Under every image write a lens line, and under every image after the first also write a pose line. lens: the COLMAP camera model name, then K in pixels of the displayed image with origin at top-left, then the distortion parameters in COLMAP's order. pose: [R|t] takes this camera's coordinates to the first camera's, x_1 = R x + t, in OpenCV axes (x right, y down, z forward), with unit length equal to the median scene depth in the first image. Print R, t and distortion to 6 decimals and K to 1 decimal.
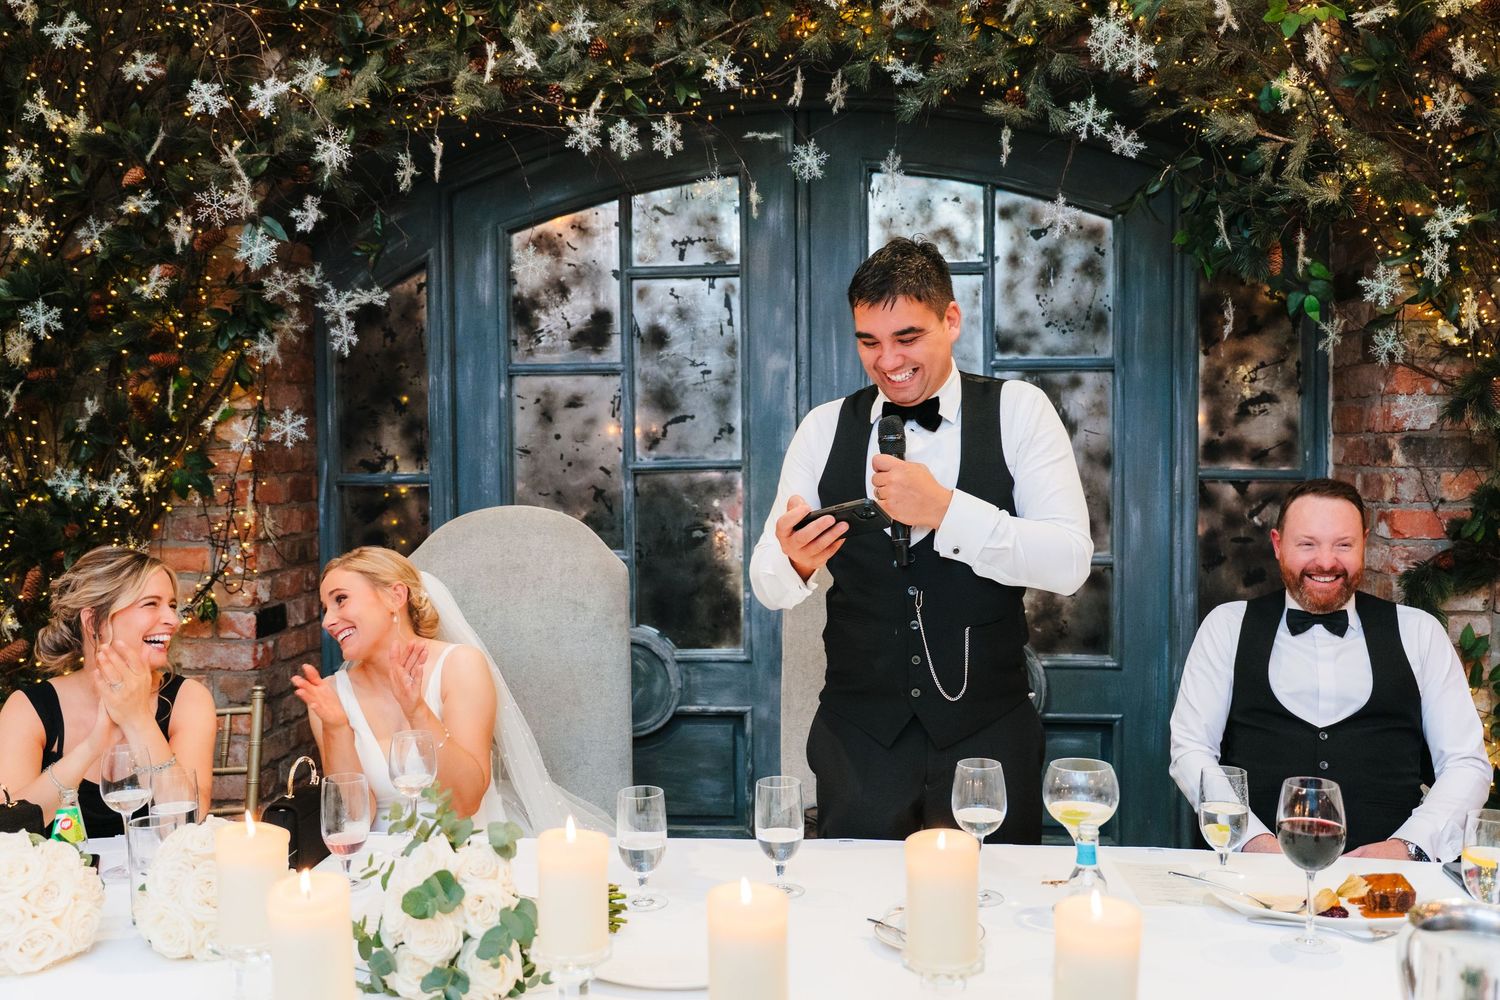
lens RADIAL K [[1334.3, 0, 750.0], [0, 1334.3, 500.0], [0, 0, 1]] dist [-0.012048, -0.013421]
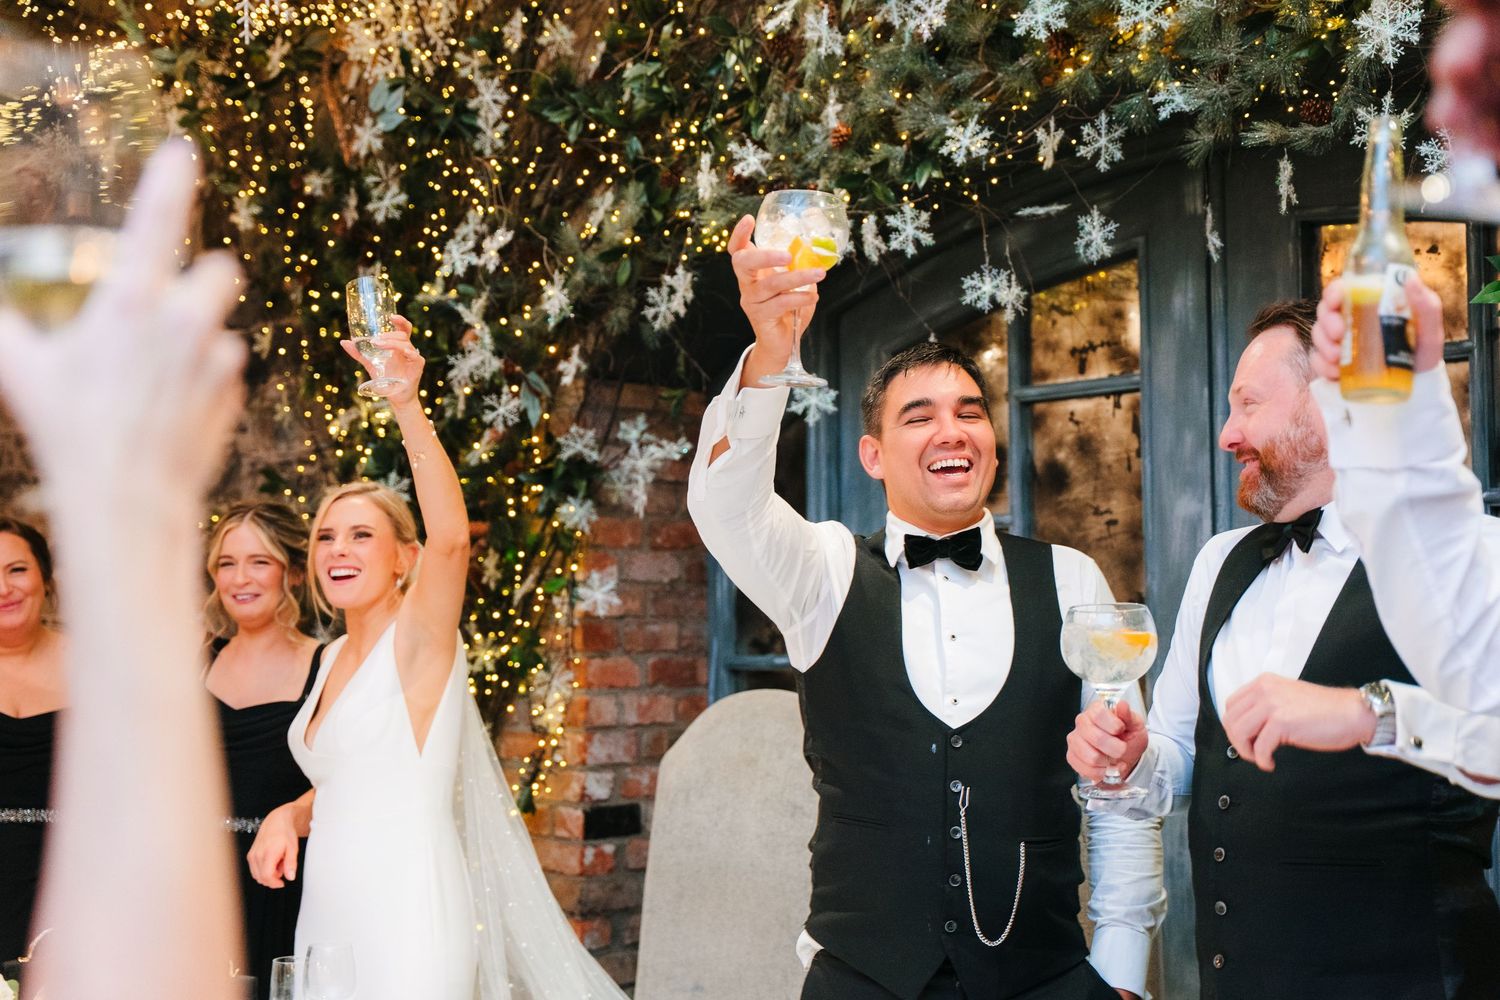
lens RADIAL K [[1939.6, 0, 750.0], [0, 1939.6, 500.0], [0, 0, 1]] dist [0.024453, 0.033845]
pose [[0.765785, -0.037152, -0.642022, 0.507374], [-0.030812, 0.995064, -0.094334, -0.002029], [0.642358, 0.092021, 0.760861, 0.066506]]
